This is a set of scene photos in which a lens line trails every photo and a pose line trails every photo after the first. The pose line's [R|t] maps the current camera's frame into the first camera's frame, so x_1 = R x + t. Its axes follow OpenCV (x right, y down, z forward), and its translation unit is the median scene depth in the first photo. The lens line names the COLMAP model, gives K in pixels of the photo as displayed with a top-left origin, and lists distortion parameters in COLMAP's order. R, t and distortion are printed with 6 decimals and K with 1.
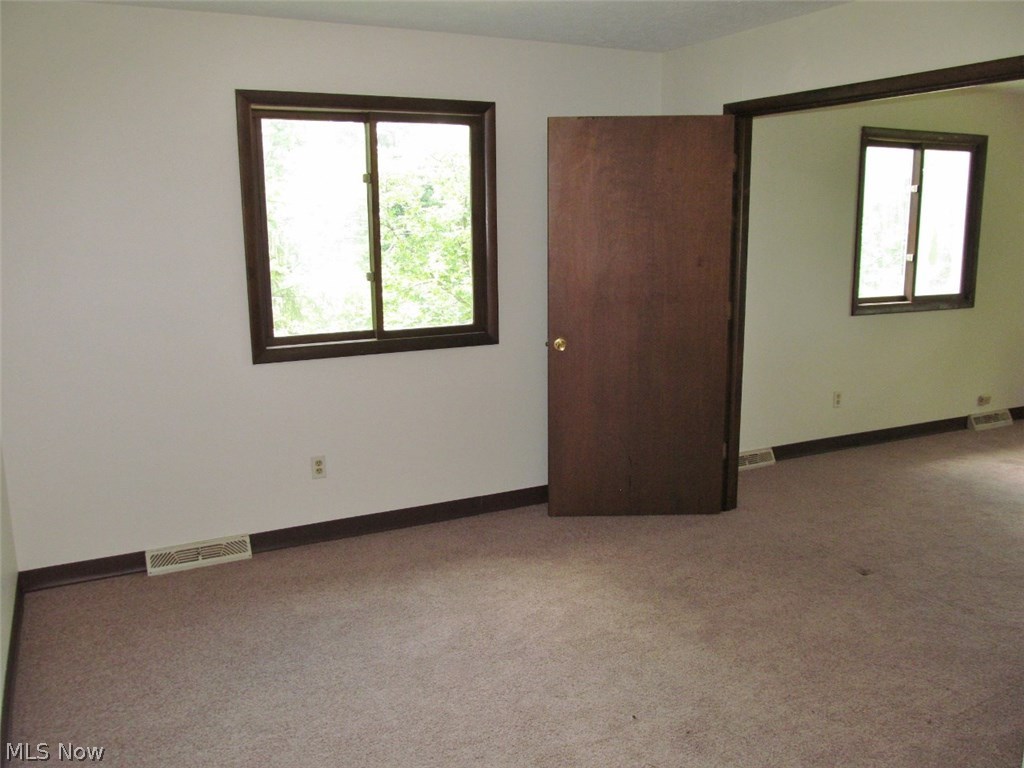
lens RADIAL K [[875.4, 0, 505.5], [0, 875.4, 387.1], [0, 0, 1]] dist [-0.054124, 0.005731]
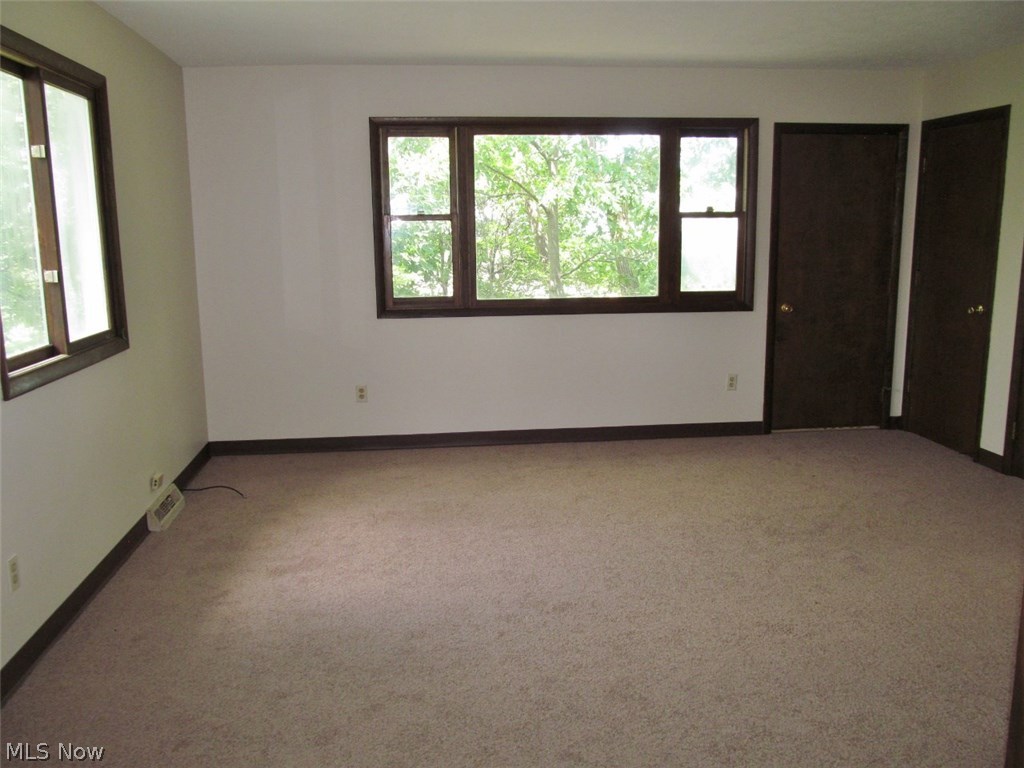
lens RADIAL K [[875.4, 0, 505.5], [0, 875.4, 387.1], [0, 0, 1]] dist [-0.054124, 0.005731]
pose [[0.366021, -0.169923, 0.914962, 0.044805], [0.183520, 0.977061, 0.108041, -0.068823], [-0.912332, 0.128369, 0.388809, 0.417136]]
